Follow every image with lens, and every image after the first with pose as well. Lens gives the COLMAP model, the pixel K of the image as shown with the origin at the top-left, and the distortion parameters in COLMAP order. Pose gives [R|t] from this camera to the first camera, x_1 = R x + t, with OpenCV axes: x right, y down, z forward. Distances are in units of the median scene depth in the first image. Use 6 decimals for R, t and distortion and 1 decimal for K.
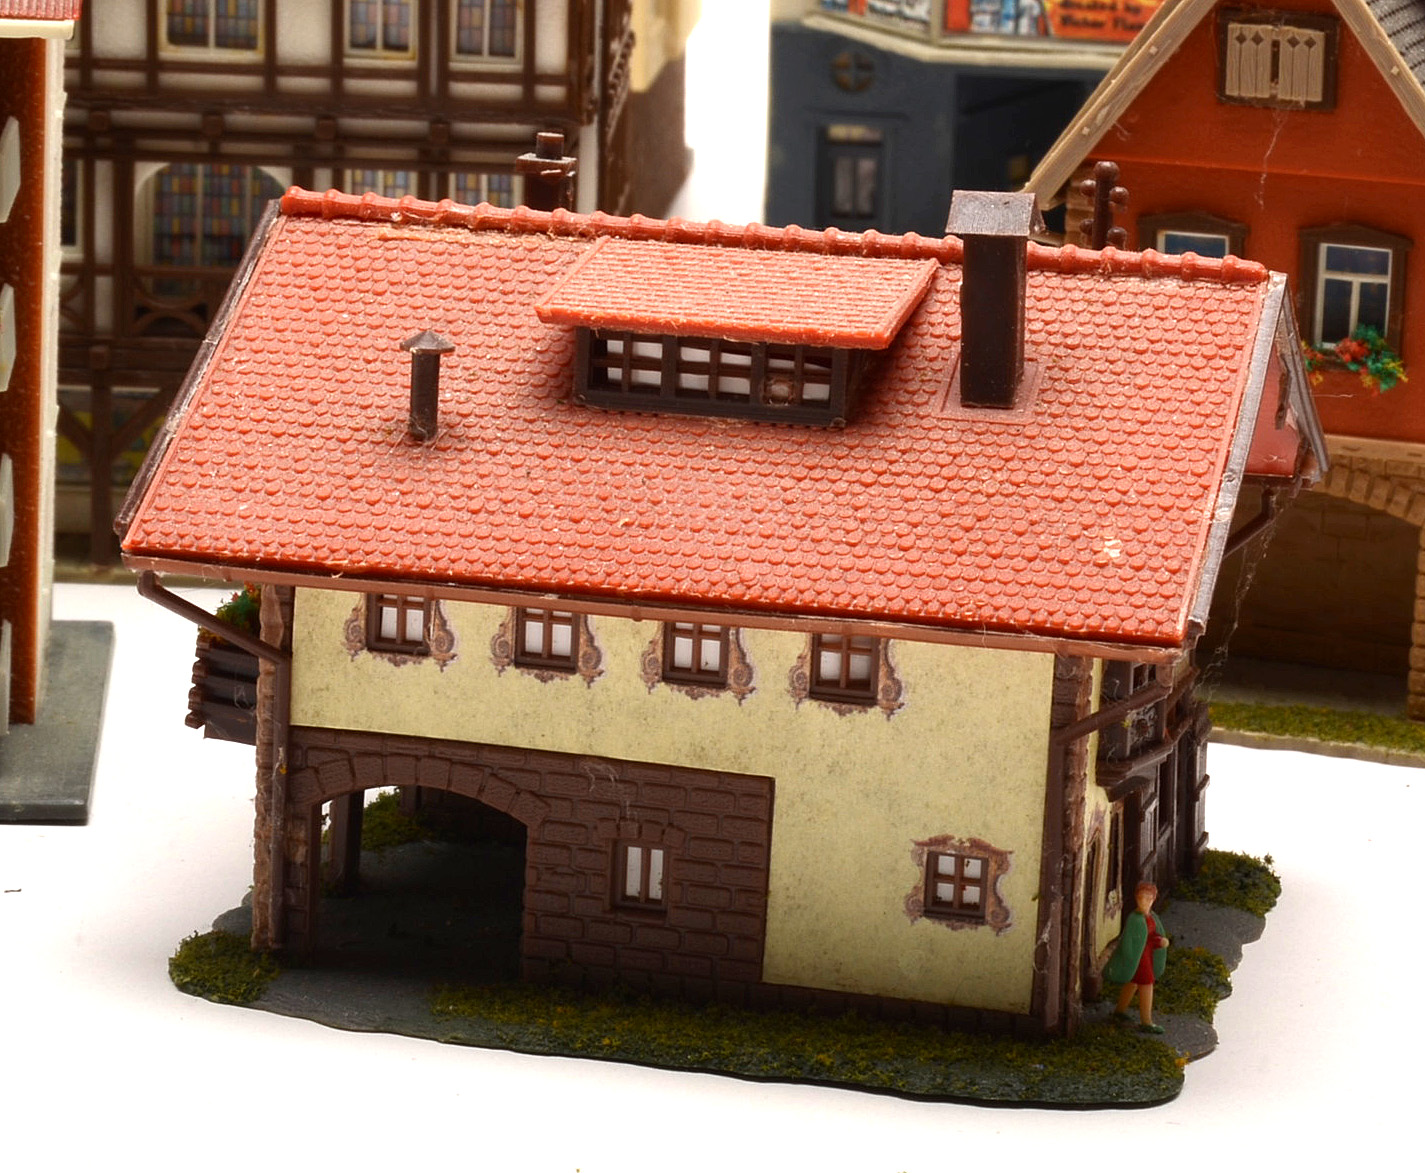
lens RADIAL K [[5442.7, 0, 712.5], [0, 5442.7, 586.5], [0, 0, 1]] dist [0.006523, -0.513459]
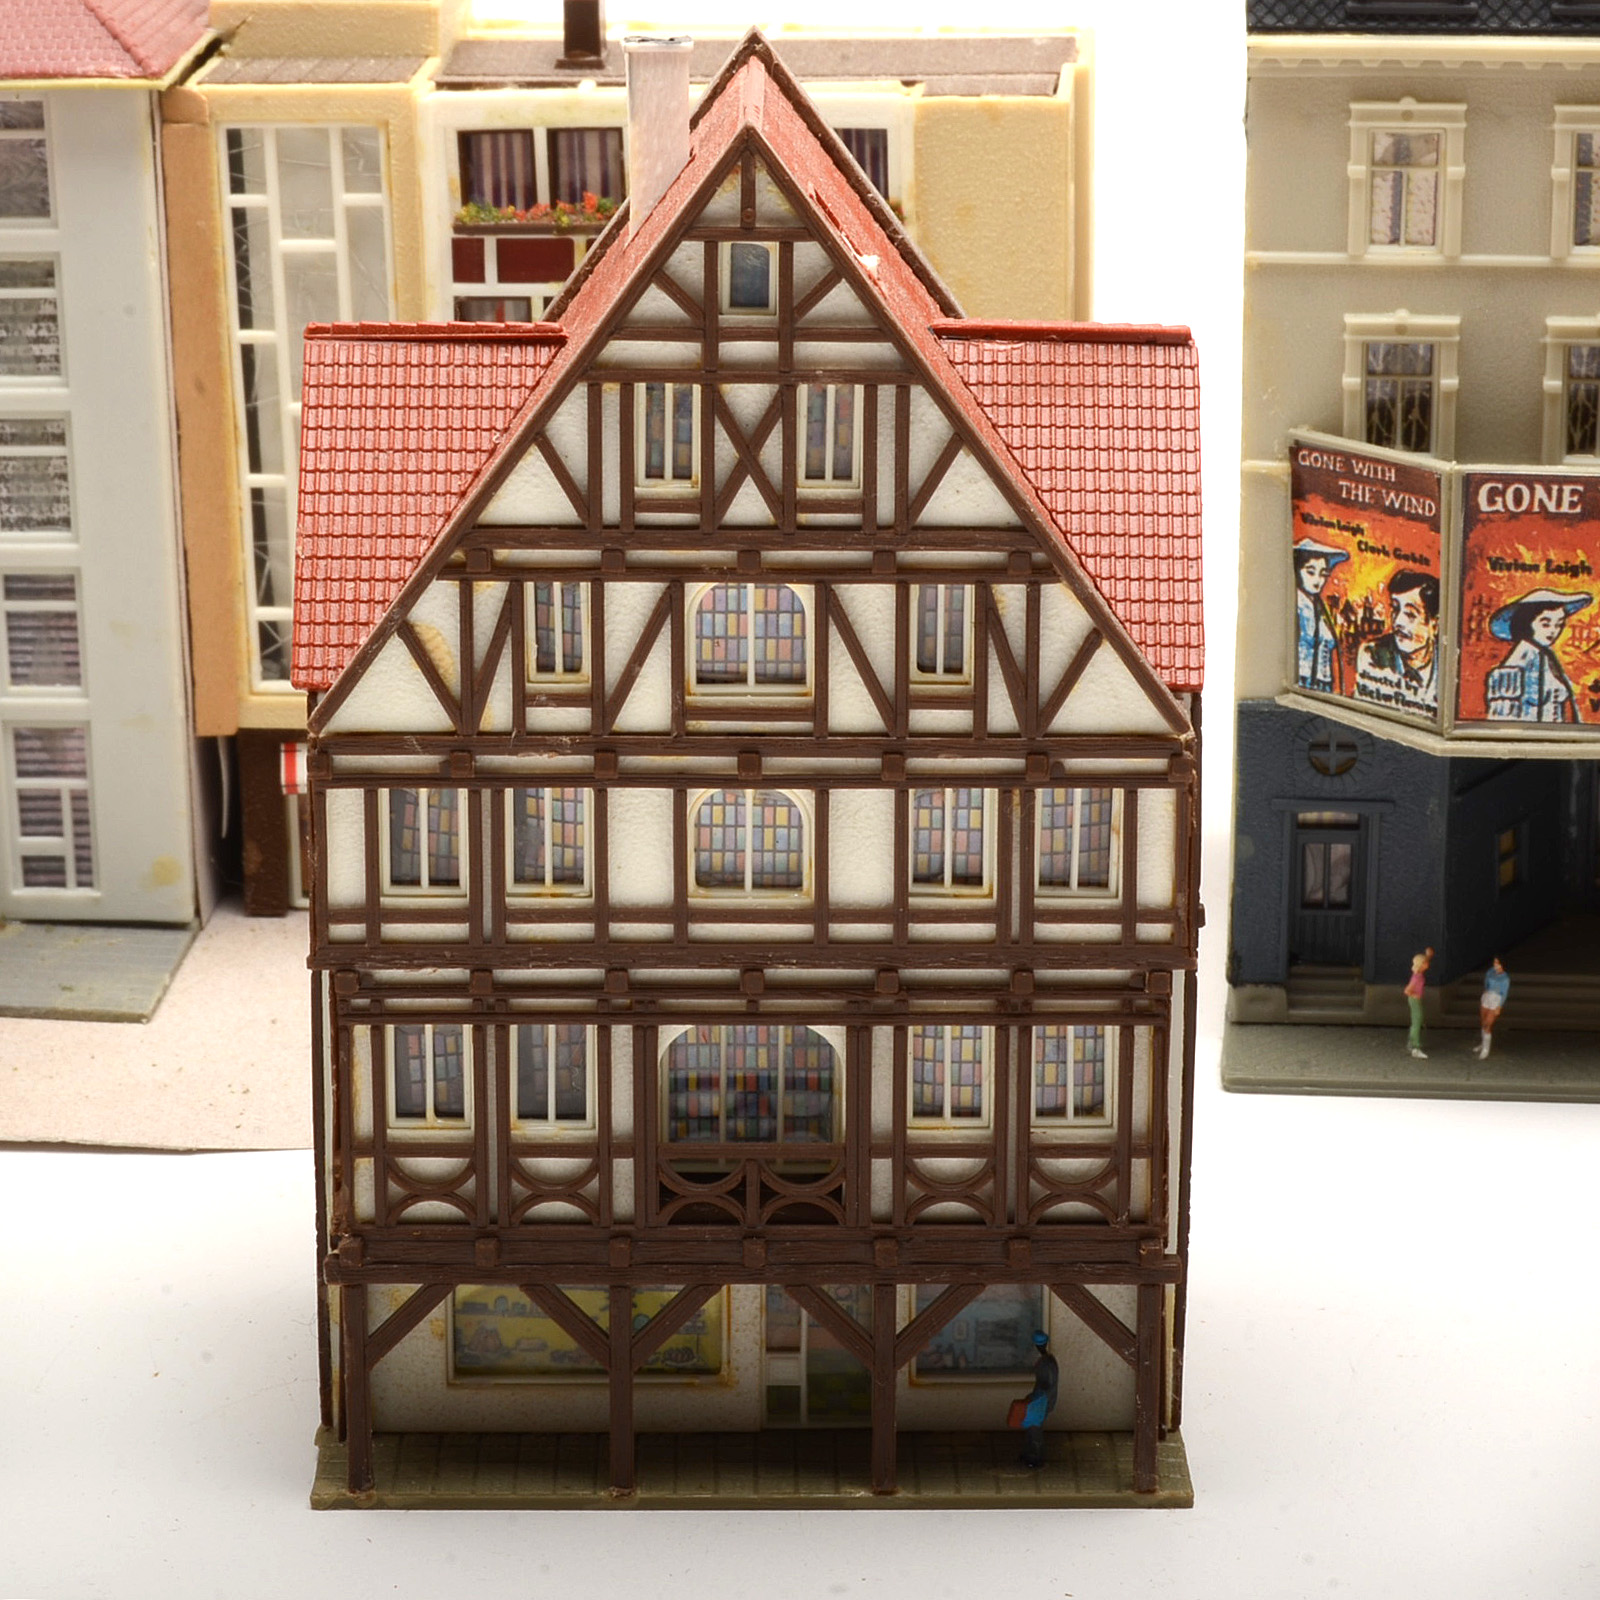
lens RADIAL K [[5277.8, 0, 800.0], [0, 5277.8, 800.0], [0, 0, 1]] dist [-0.032856, -0.376027]
pose [[0.998658, -0.035492, 0.037715, -0.114454], [0.035304, 0.999361, 0.005629, -0.117329], [-0.037890, -0.004290, 0.999273, 0.187451]]
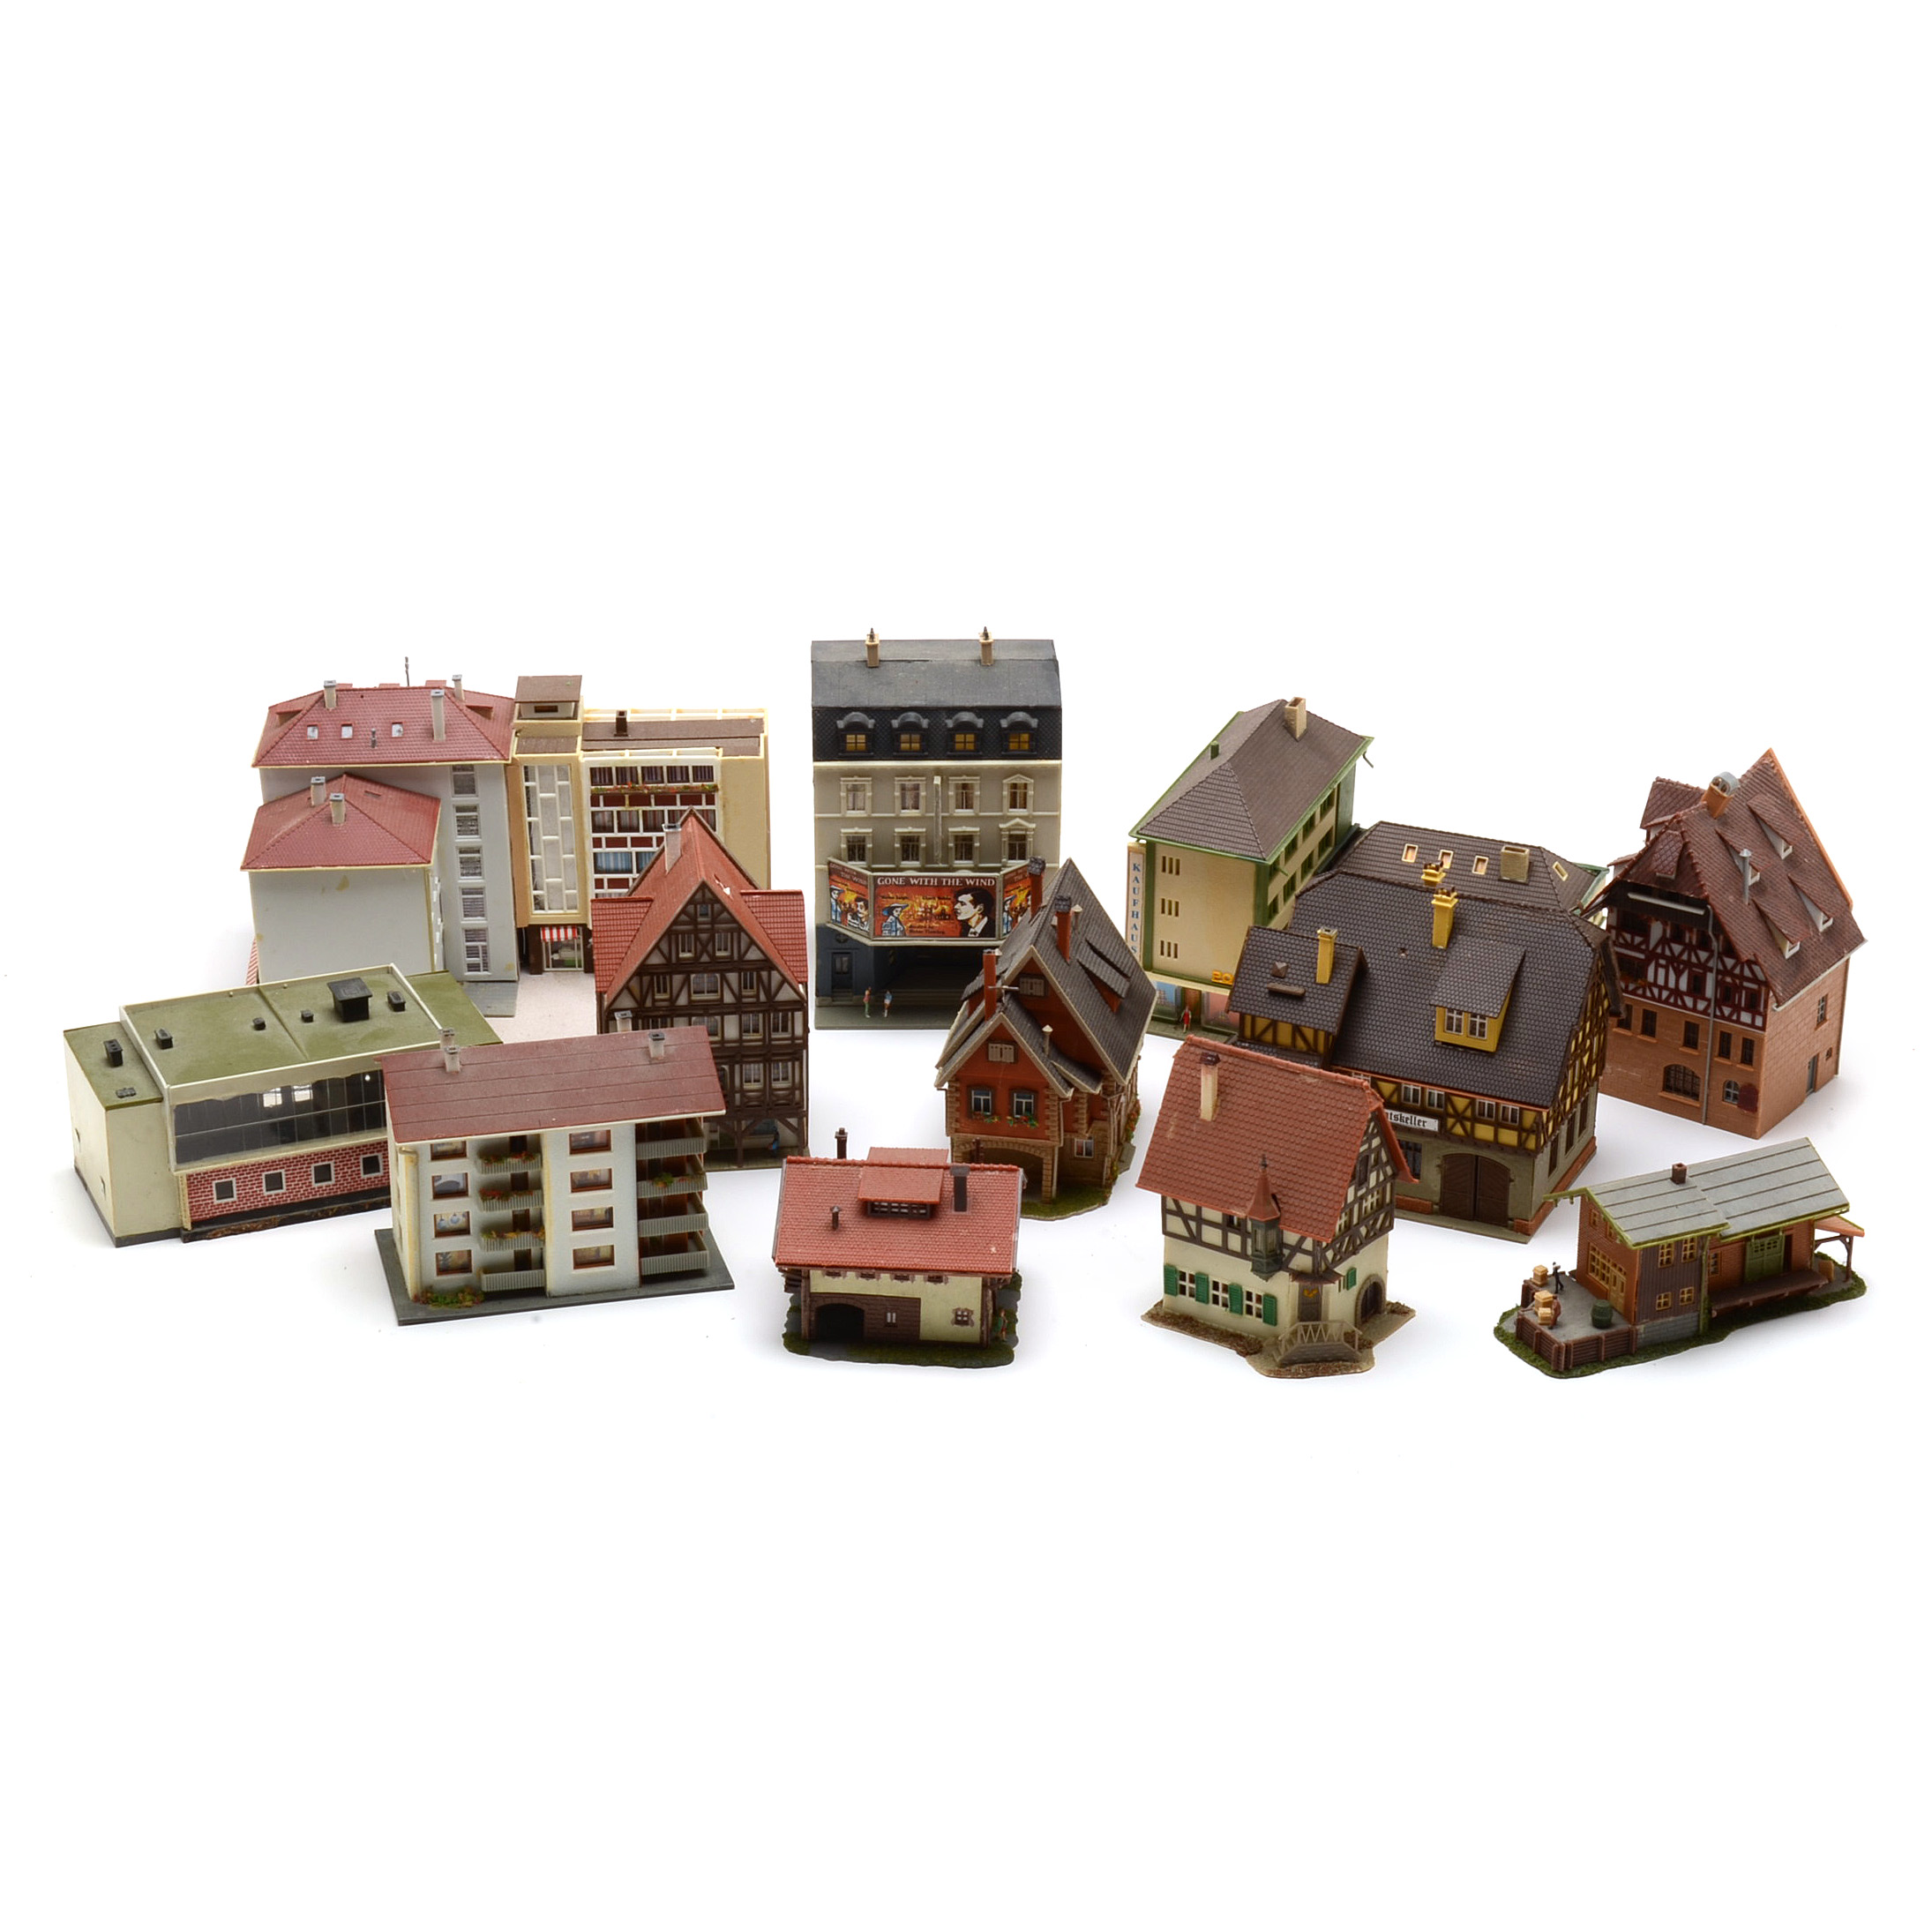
lens RADIAL K [[4033.8, 0, 911.2], [0, 4033.8, 975.2], [0, 0, 1]] dist [-0.026221, -0.047212]
pose [[0.987645, -0.088107, 0.129597, -0.303775], [0.063284, 0.980791, 0.184512, -0.632140], [-0.143364, -0.174031, 0.974248, -1.656676]]
